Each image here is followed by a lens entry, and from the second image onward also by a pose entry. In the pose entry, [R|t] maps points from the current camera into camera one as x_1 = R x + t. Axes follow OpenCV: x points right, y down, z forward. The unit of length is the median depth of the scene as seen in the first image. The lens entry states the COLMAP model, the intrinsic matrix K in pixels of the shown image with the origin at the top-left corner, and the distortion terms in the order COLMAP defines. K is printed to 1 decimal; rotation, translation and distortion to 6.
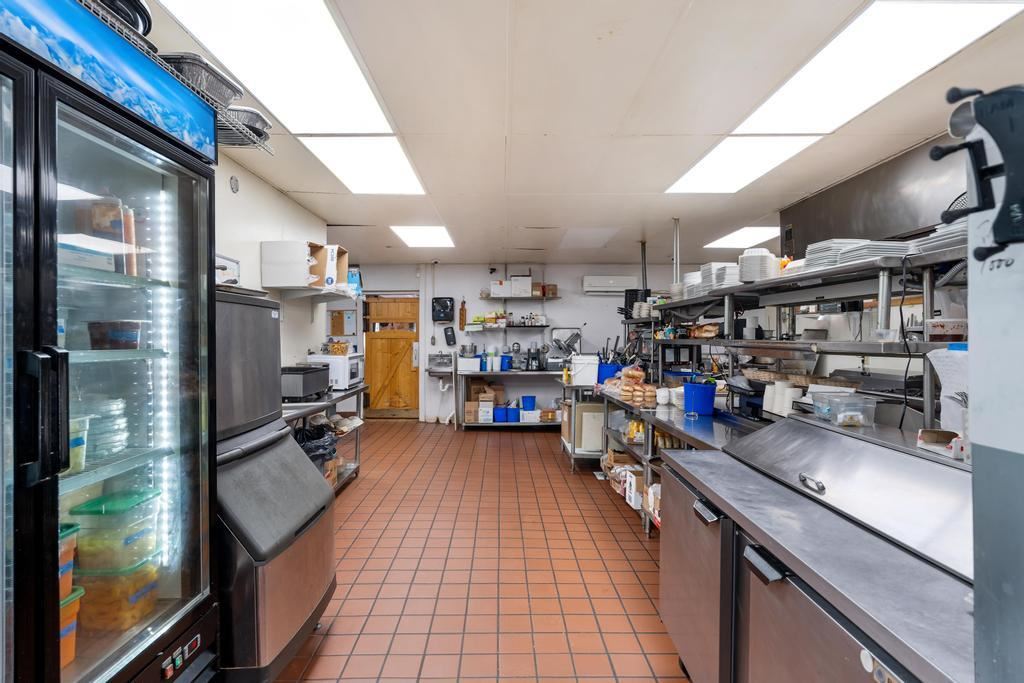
lens RADIAL K [[530.6, 0, 509.7], [0, 530.6, 339.0], [0, 0, 1]] dist [-0.002377, -0.000766]
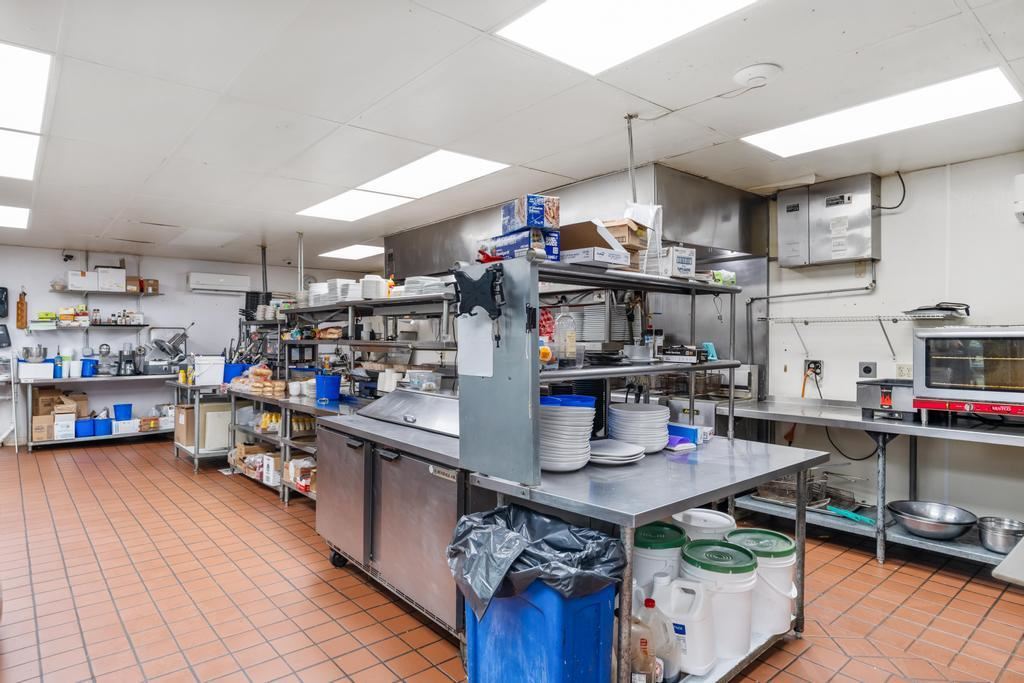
lens RADIAL K [[594.5, 0, 512.9], [0, 594.5, 338.8], [0, 0, 1]] dist [0.007403, 0.001721]
pose [[0.765324, -0.000816, 0.643645, -0.155753], [0.000898, 1.000000, 0.000200, -0.001552], [-0.643645, 0.000425, 0.765324, -0.260281]]
